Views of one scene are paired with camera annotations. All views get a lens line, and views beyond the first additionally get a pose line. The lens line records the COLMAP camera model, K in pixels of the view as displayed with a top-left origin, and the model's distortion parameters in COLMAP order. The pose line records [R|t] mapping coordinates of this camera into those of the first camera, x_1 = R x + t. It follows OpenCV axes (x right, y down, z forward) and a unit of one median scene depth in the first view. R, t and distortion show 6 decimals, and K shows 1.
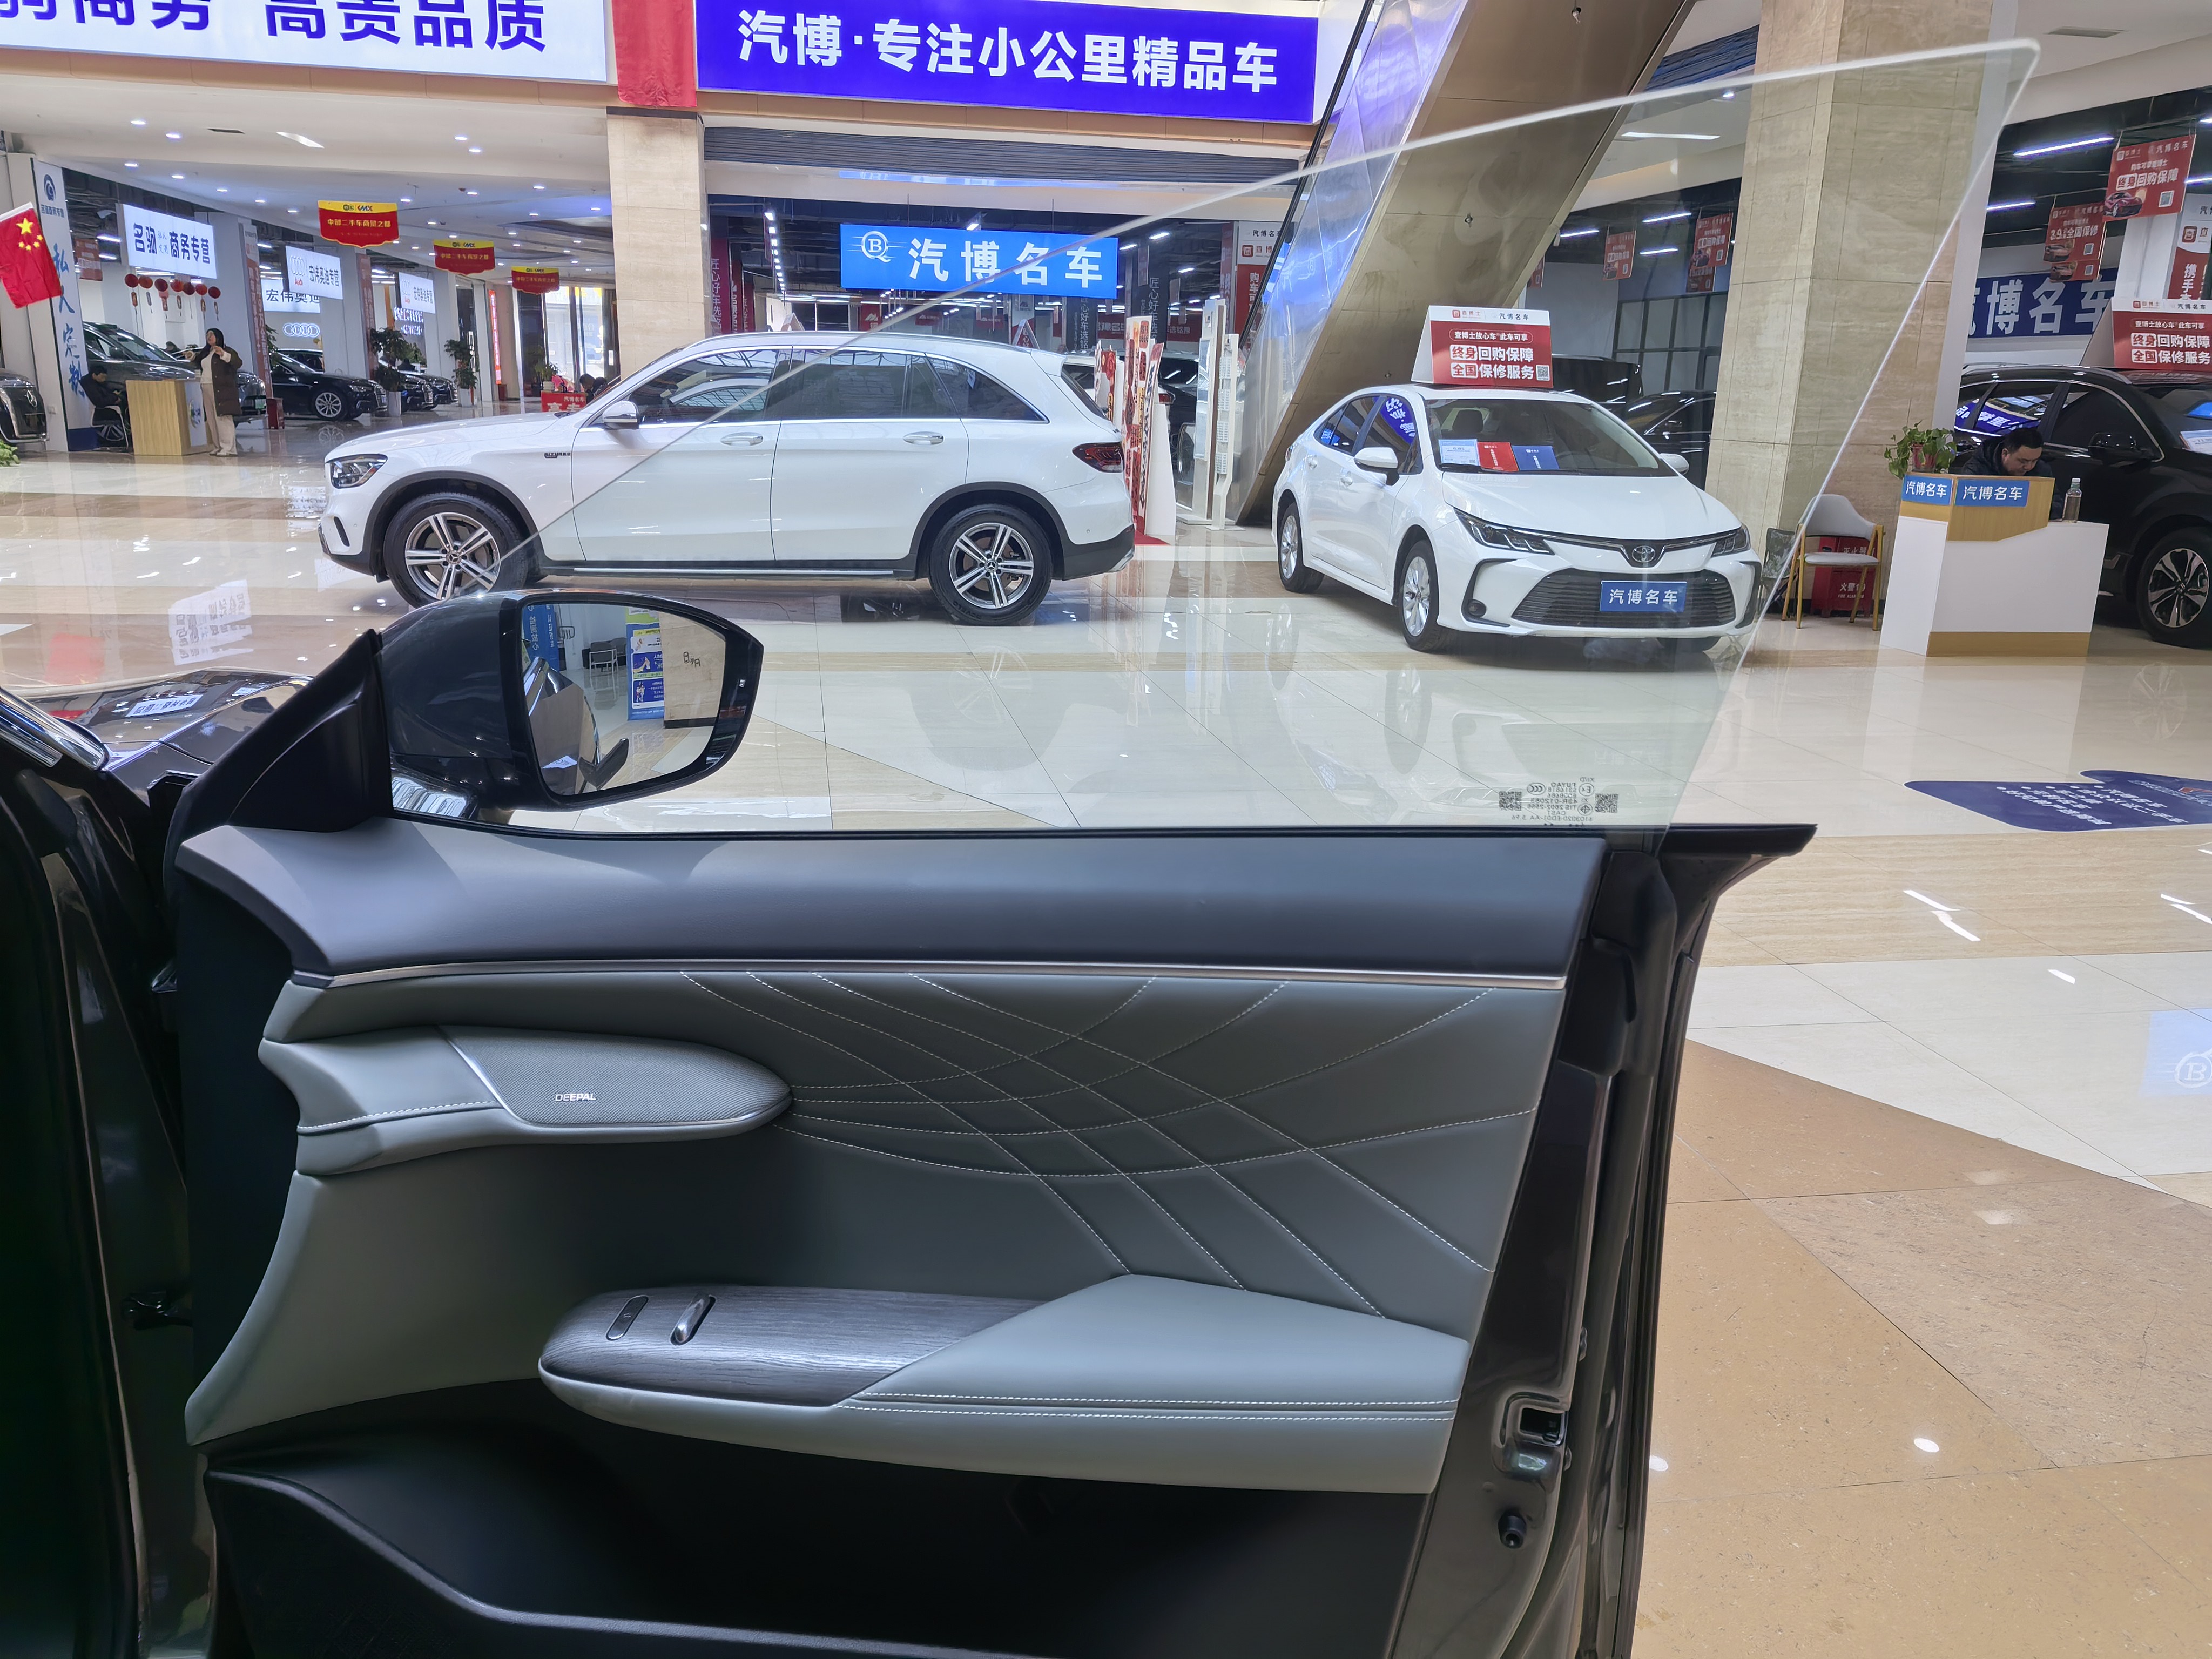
lens RADIAL K [[1718.7, 0, 1106.0], [0, 1718.7, 829.5], [0, 0, 1]] dist [0.037811, -0.055602]
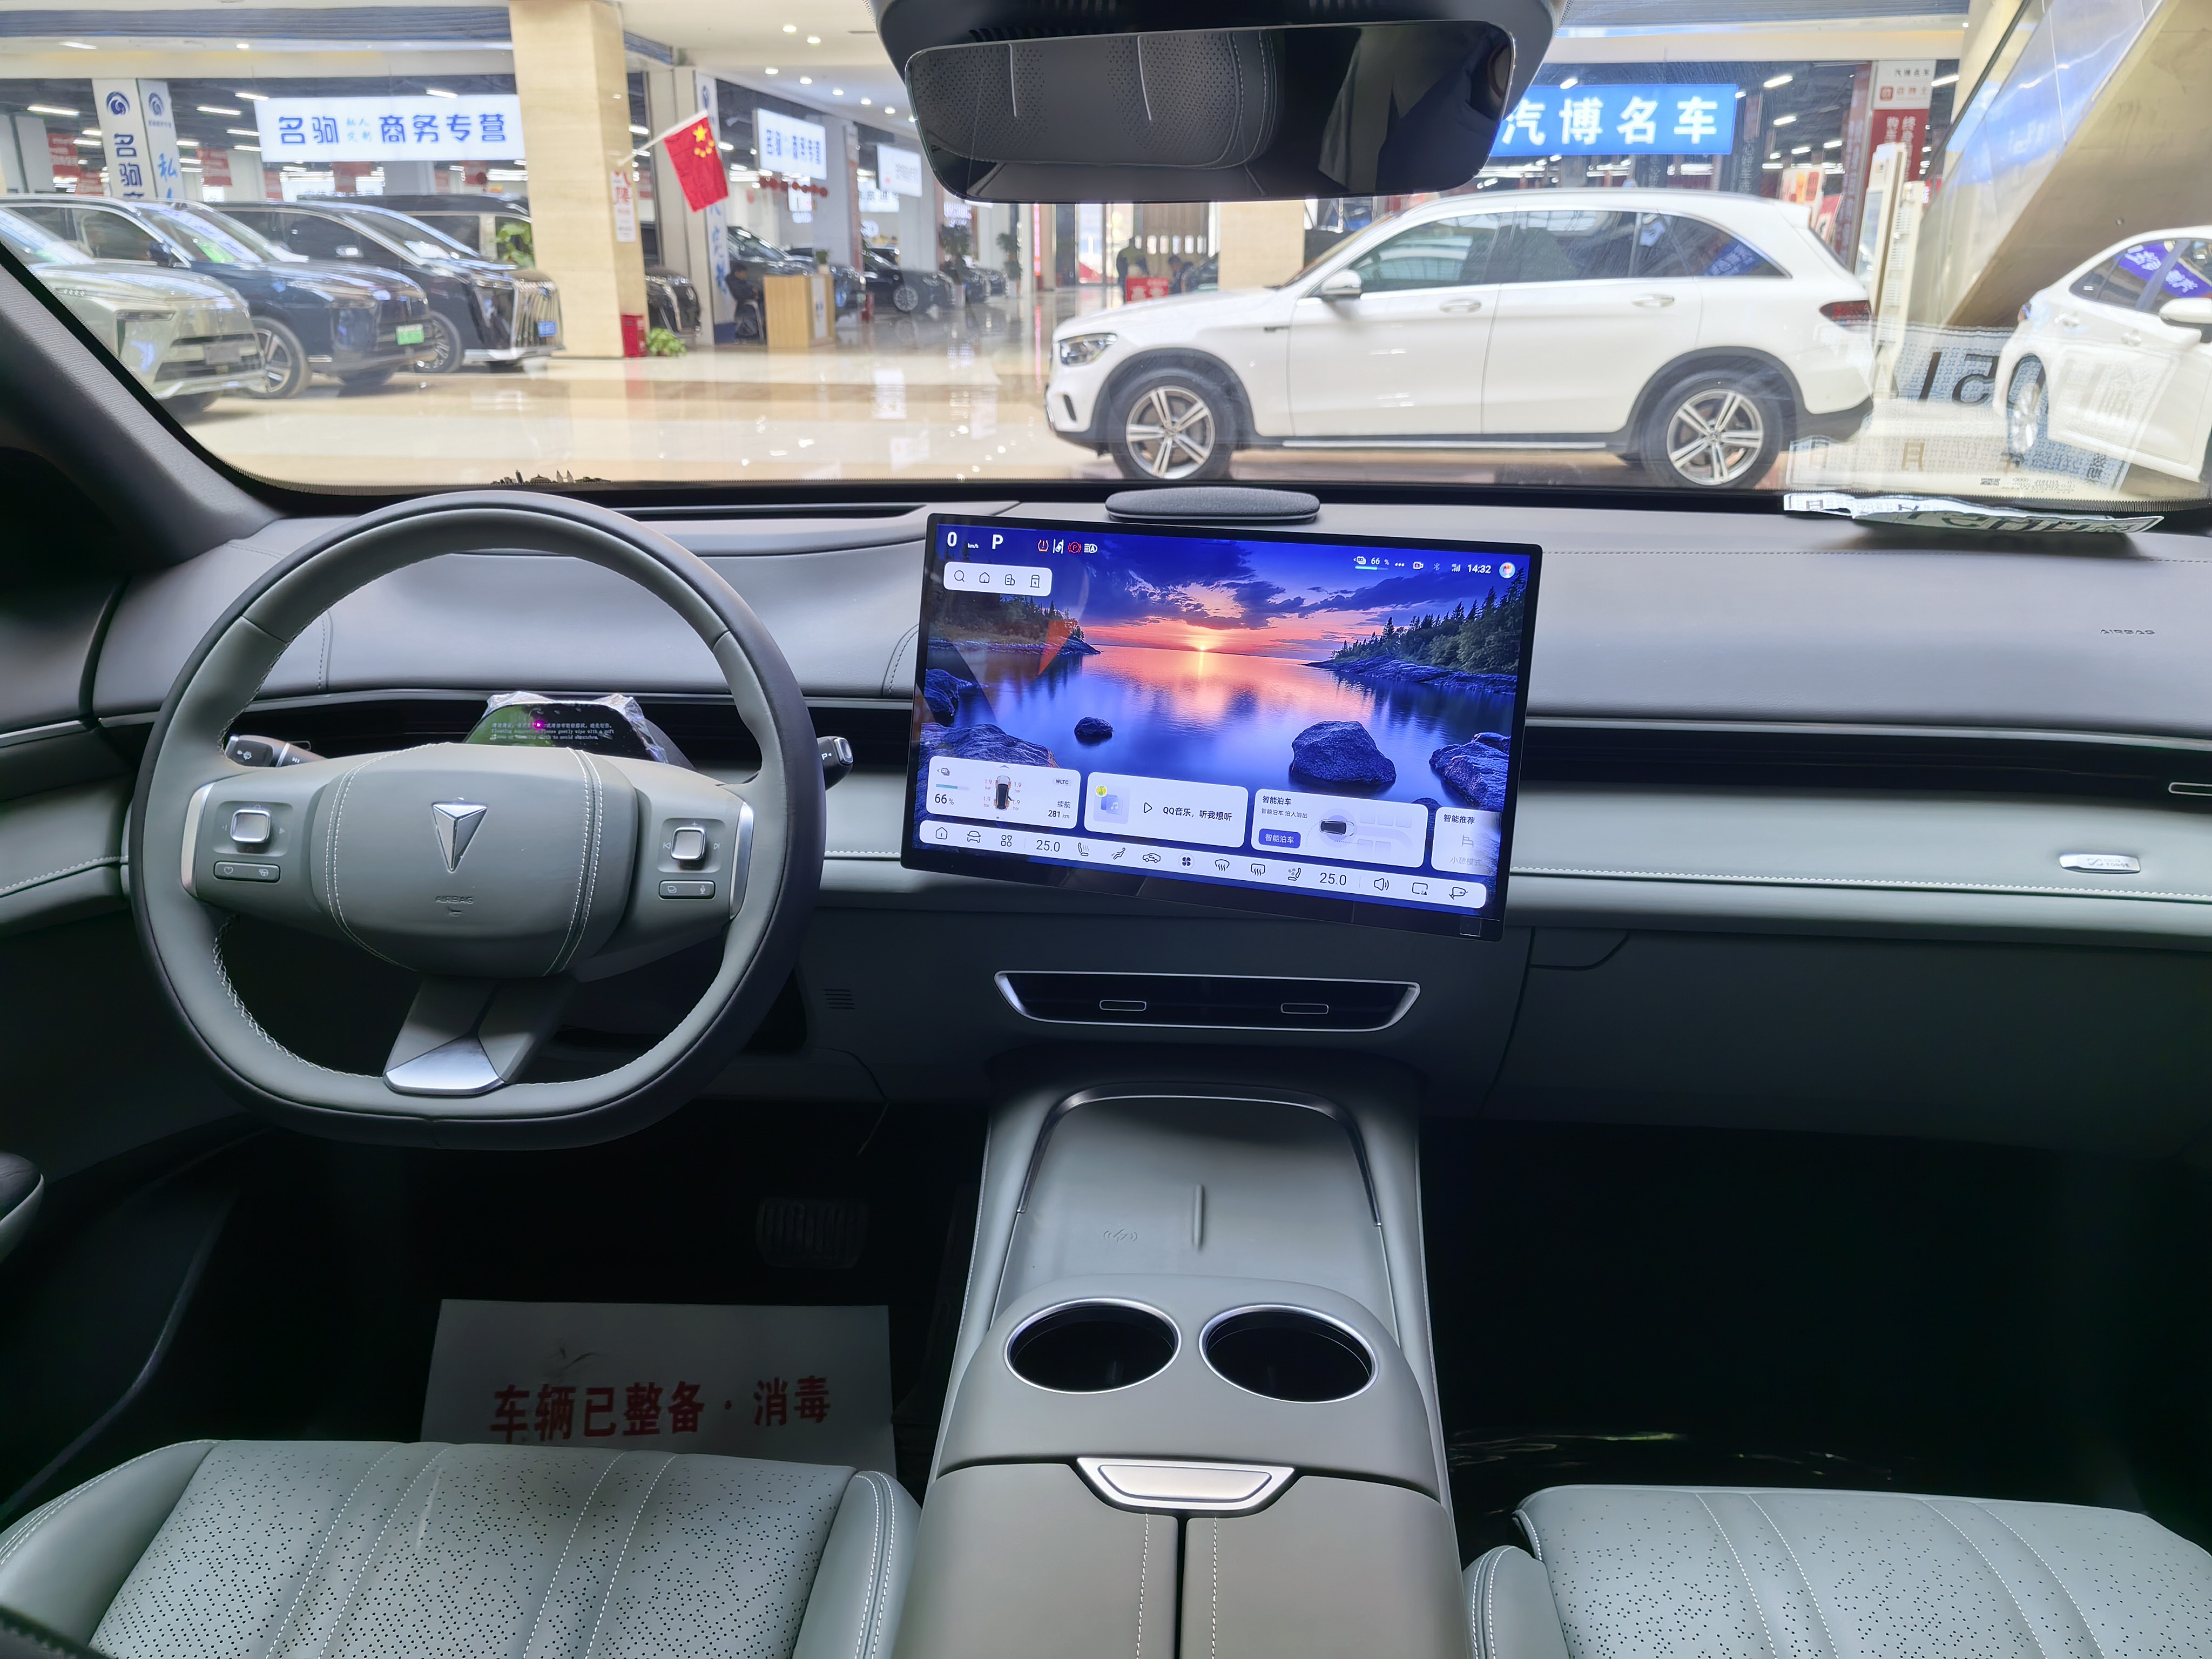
lens RADIAL K [[1695.3, 0, 1060.2], [0, 1695.3, 833.6], [0, 0, 1]] dist [0.050080, -0.060040]
pose [[0.956421, 0.064785, -0.284715, -0.117320], [-0.045325, 0.996196, 0.074420, 0.007951], [0.288453, -0.058272, 0.955719, -0.004990]]
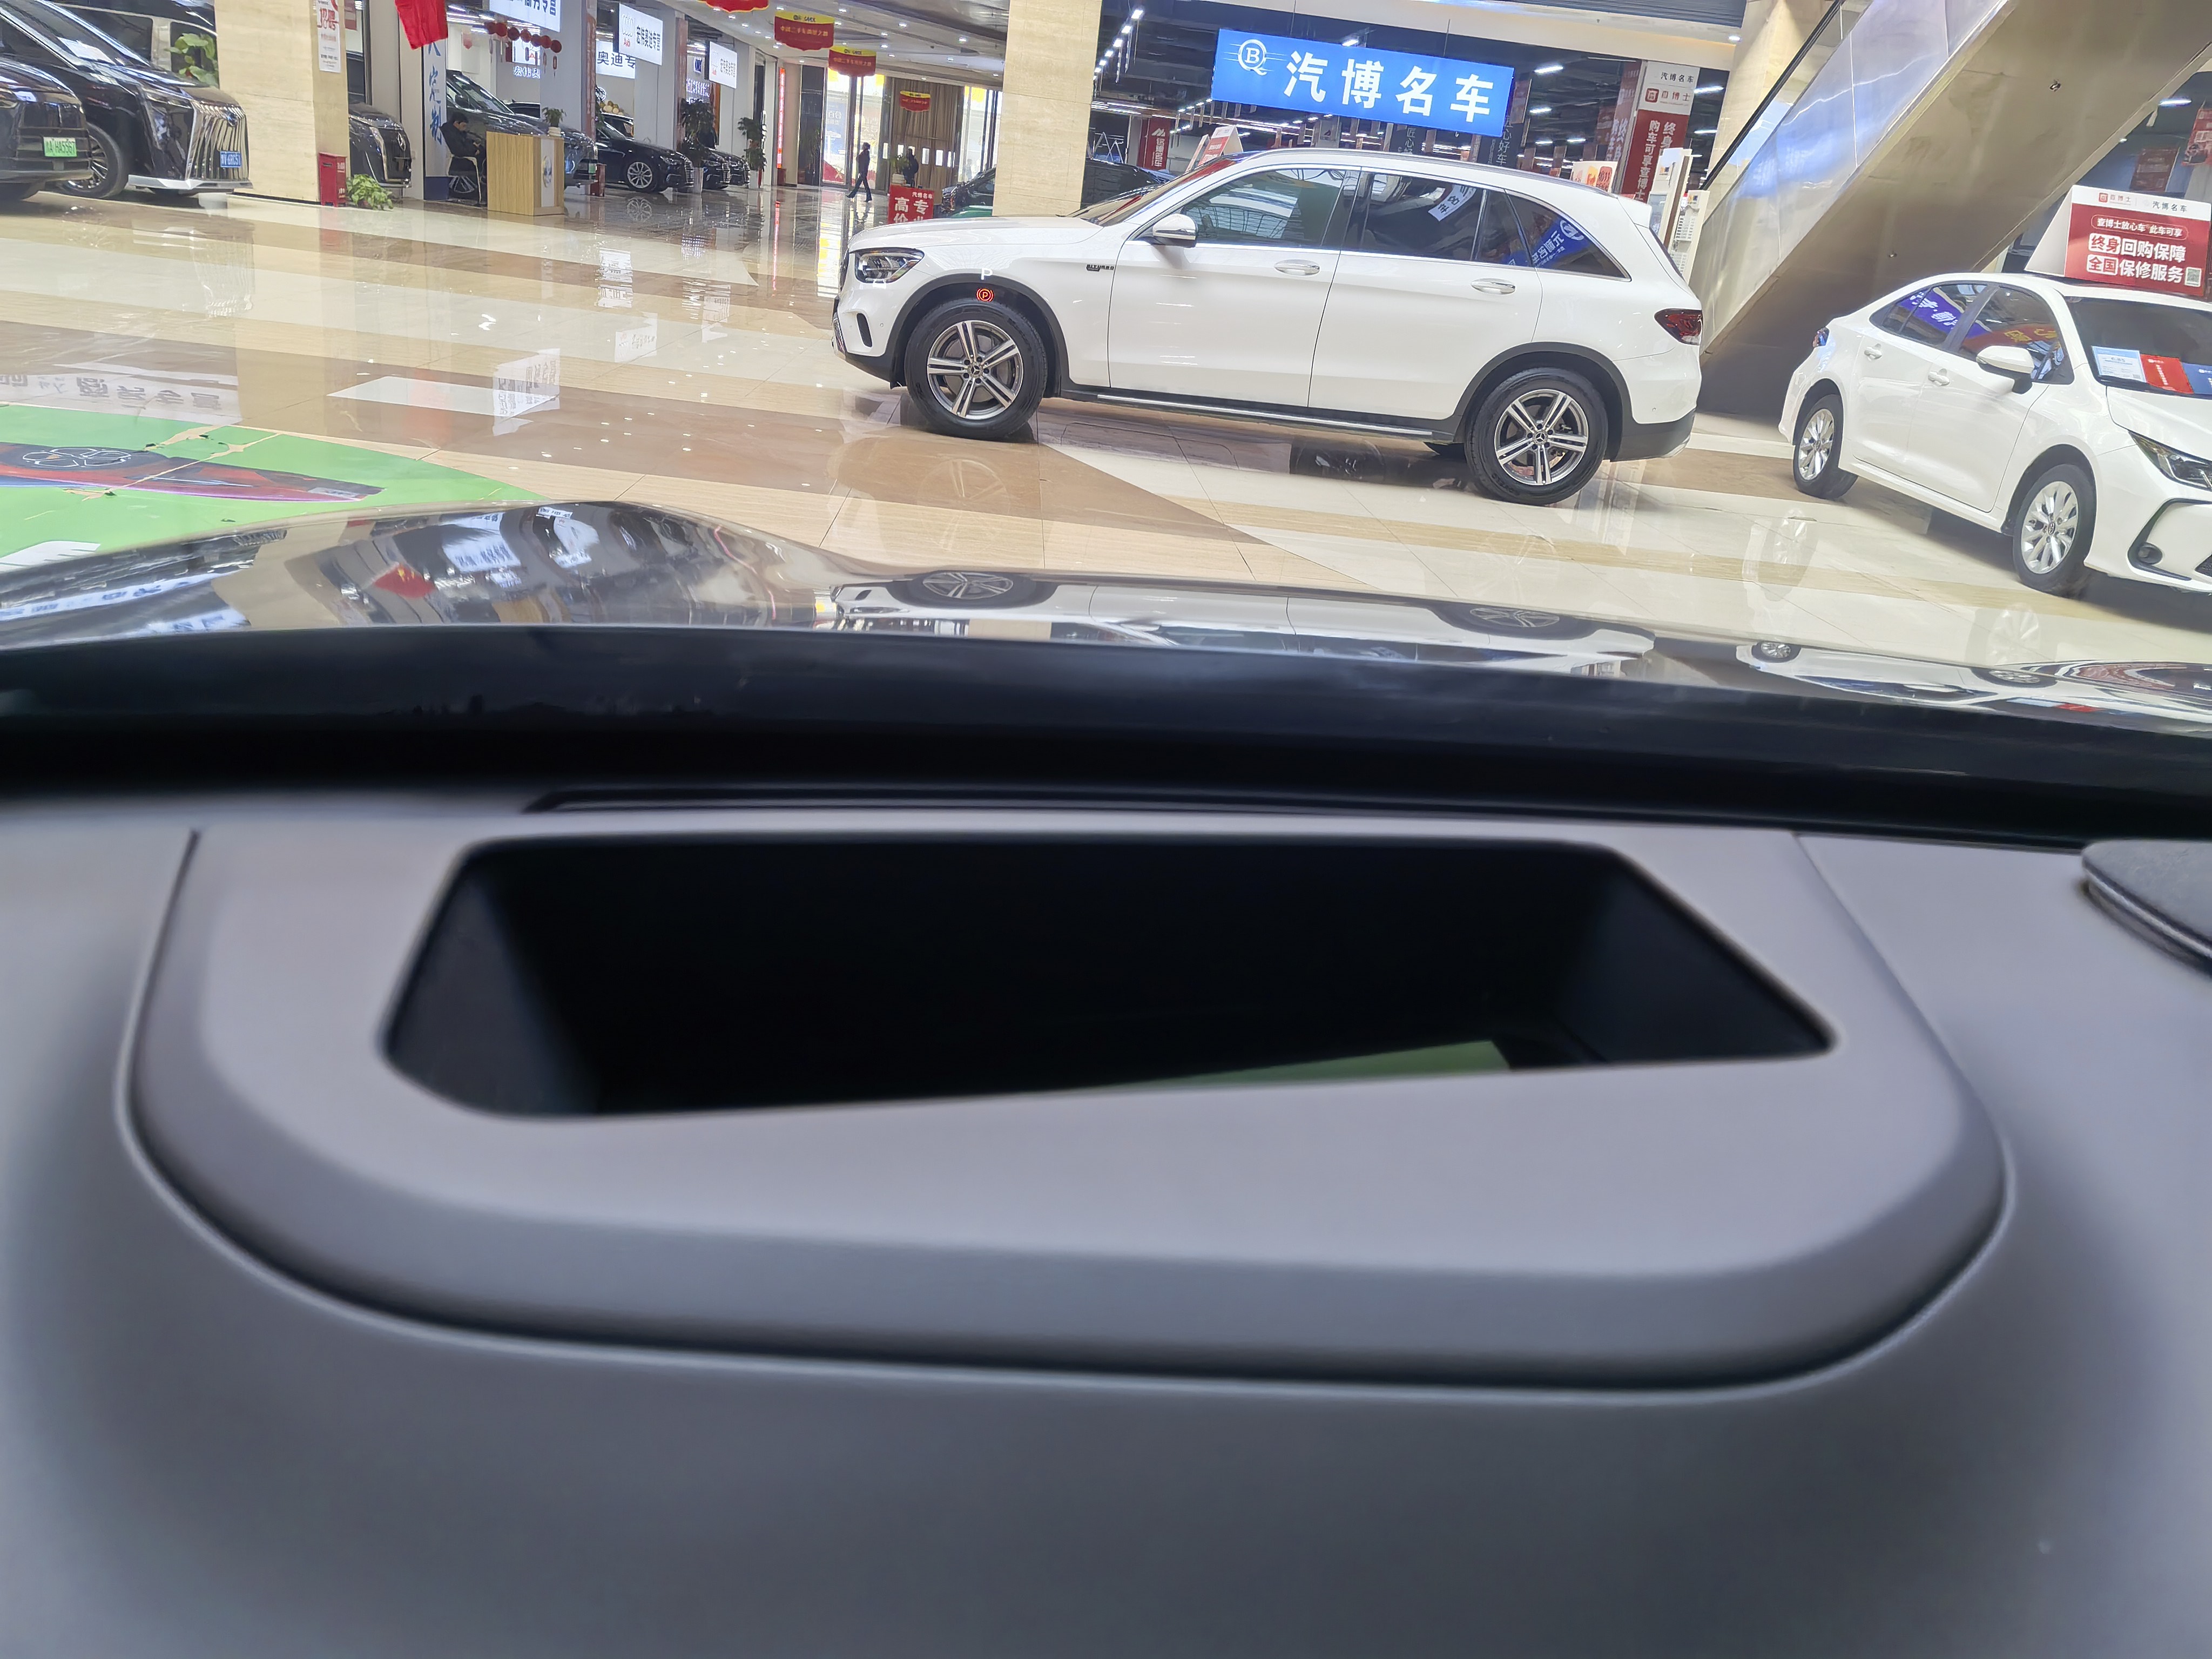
lens RADIAL K [[1695.3, 0, 1060.2], [0, 1695.3, 833.6], [0, 0, 1]] dist [0.050080, -0.060040]
pose [[0.984919, 0.135142, -0.108034, -0.172930], [-0.123956, 0.986789, 0.104322, -0.010538], [0.120705, -0.089357, 0.988658, 0.065809]]
